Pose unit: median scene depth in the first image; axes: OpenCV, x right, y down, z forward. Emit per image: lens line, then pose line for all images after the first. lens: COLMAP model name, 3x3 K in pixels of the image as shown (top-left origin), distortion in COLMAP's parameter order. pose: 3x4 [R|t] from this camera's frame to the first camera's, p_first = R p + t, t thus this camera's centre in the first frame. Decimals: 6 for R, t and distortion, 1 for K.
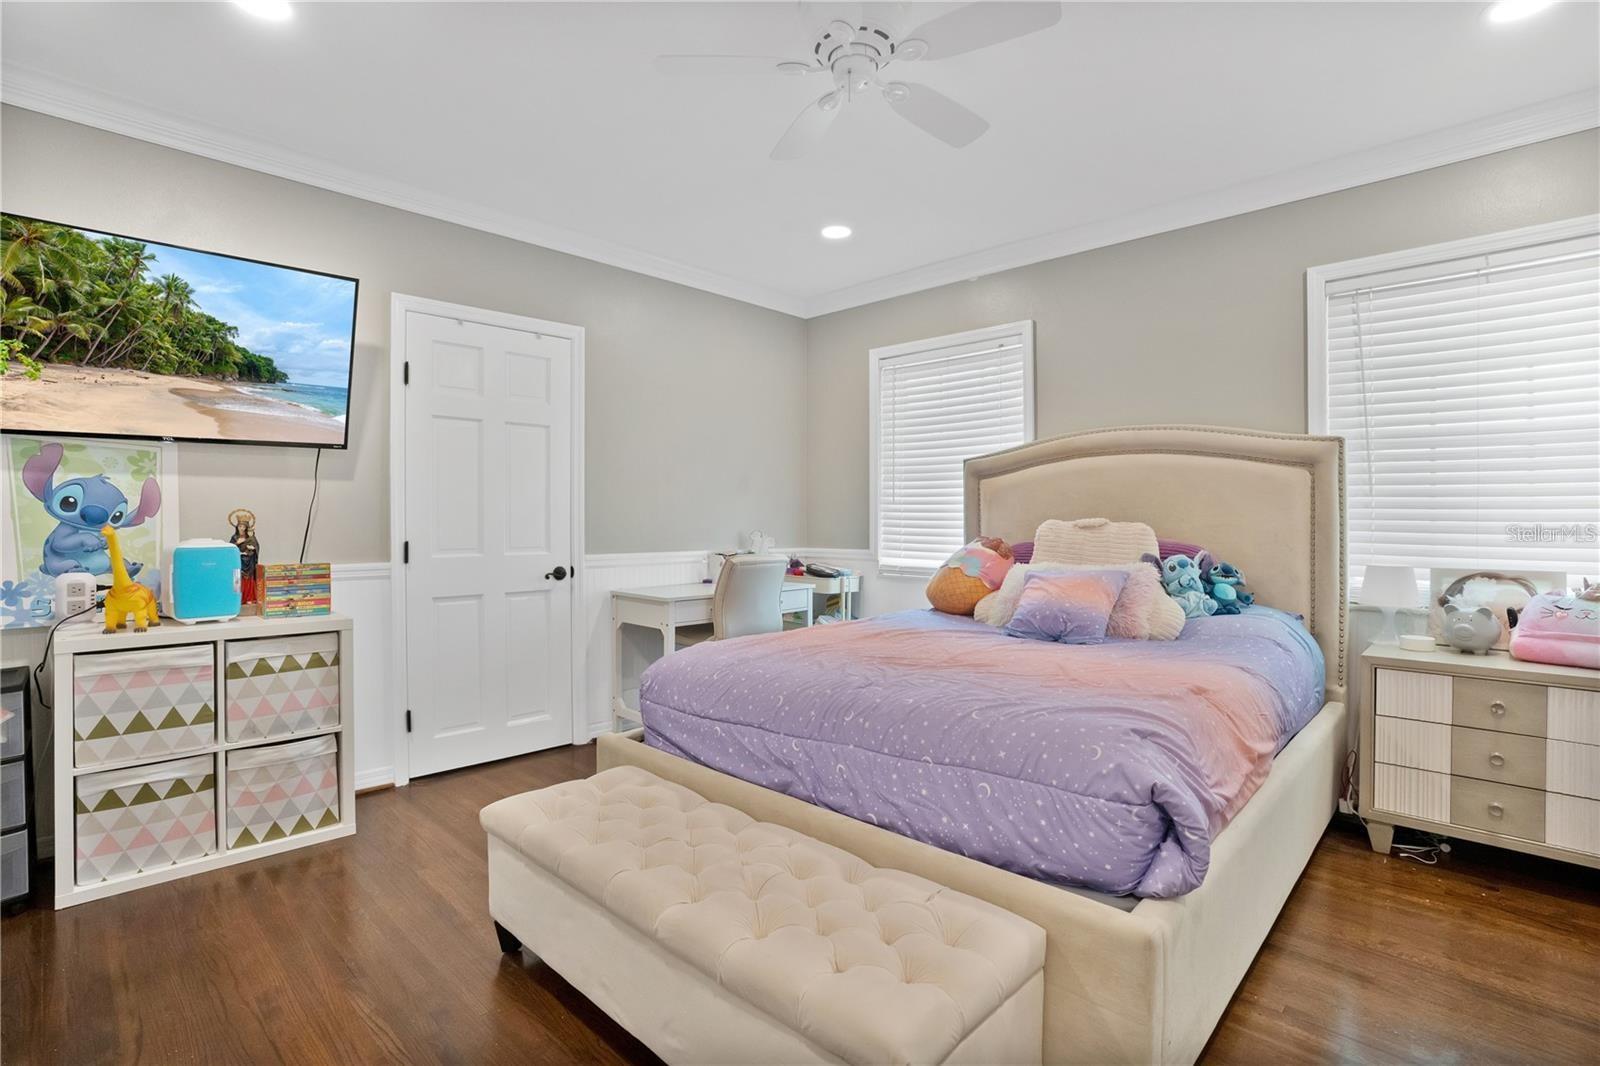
lens RADIAL K [[777.0, 0, 843.7], [0, 777.0, 524.8], [0, 0, 1]] dist [0.018109, -0.001904]
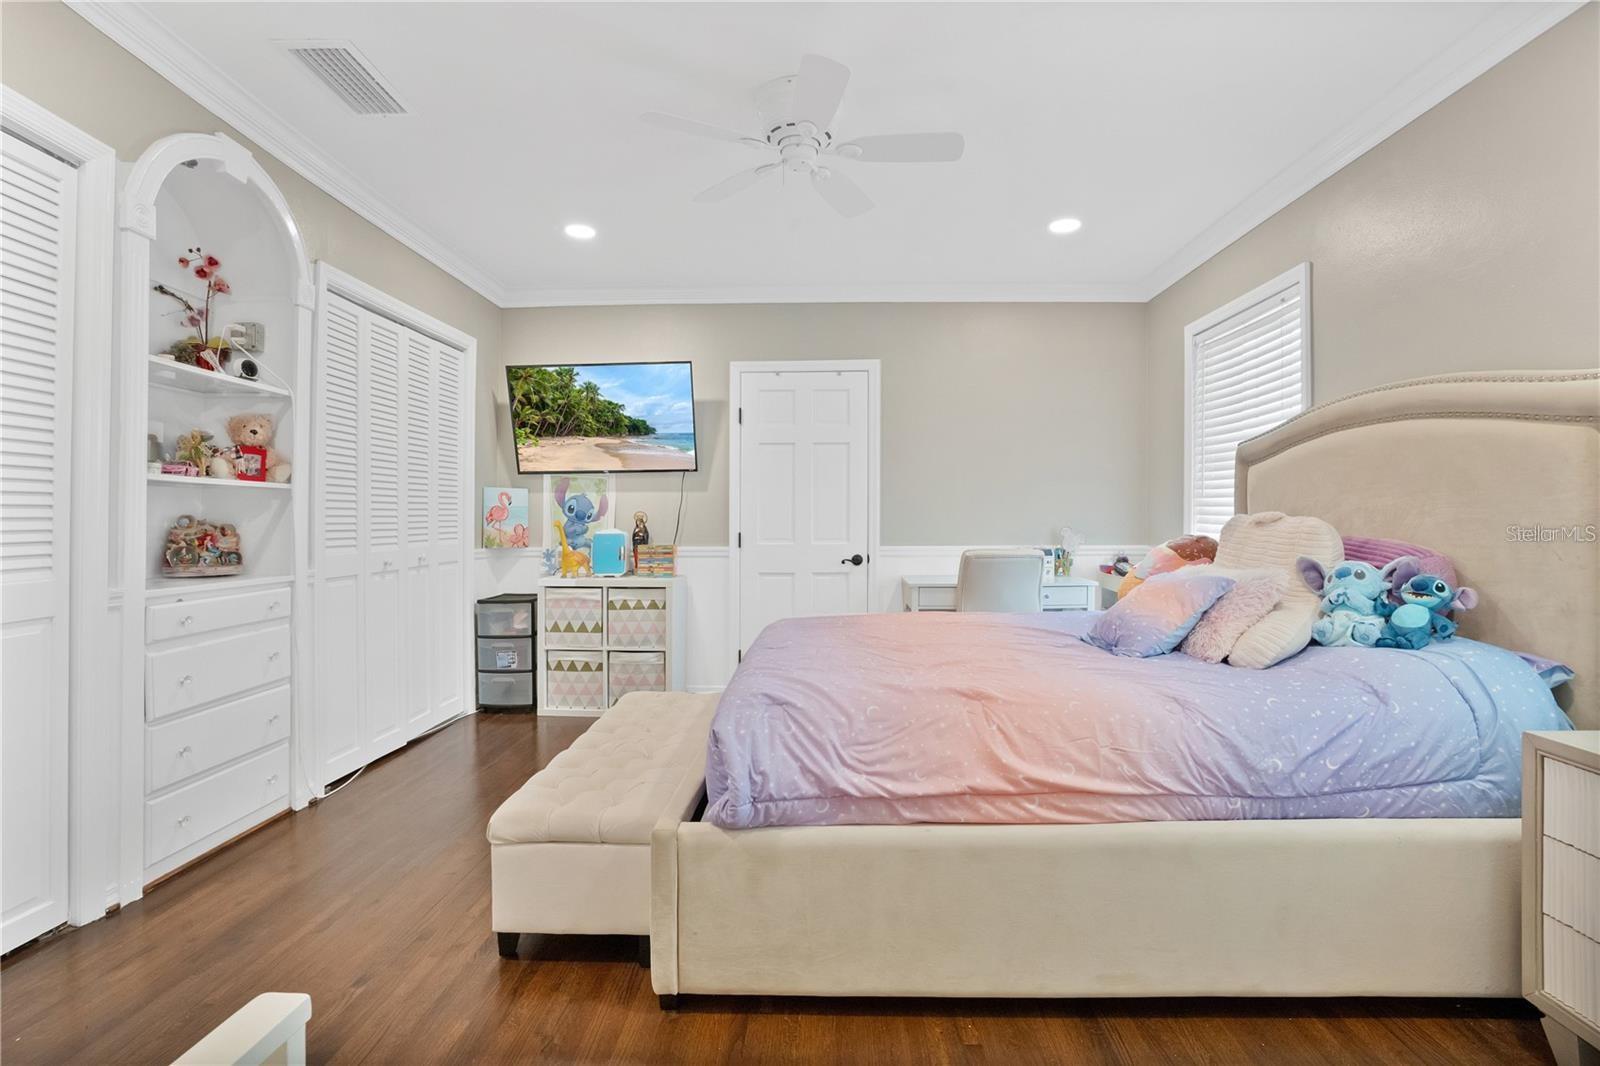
lens RADIAL K [[777.0, 0, 843.7], [0, 777.0, 524.8], [0, 0, 1]] dist [0.018109, -0.001904]
pose [[0.689342, 0.001911, -0.724434, 0.798942], [-0.003640, 0.999993, -0.000826, 0.009097], [0.724427, 0.003206, 0.689344, 0.187964]]
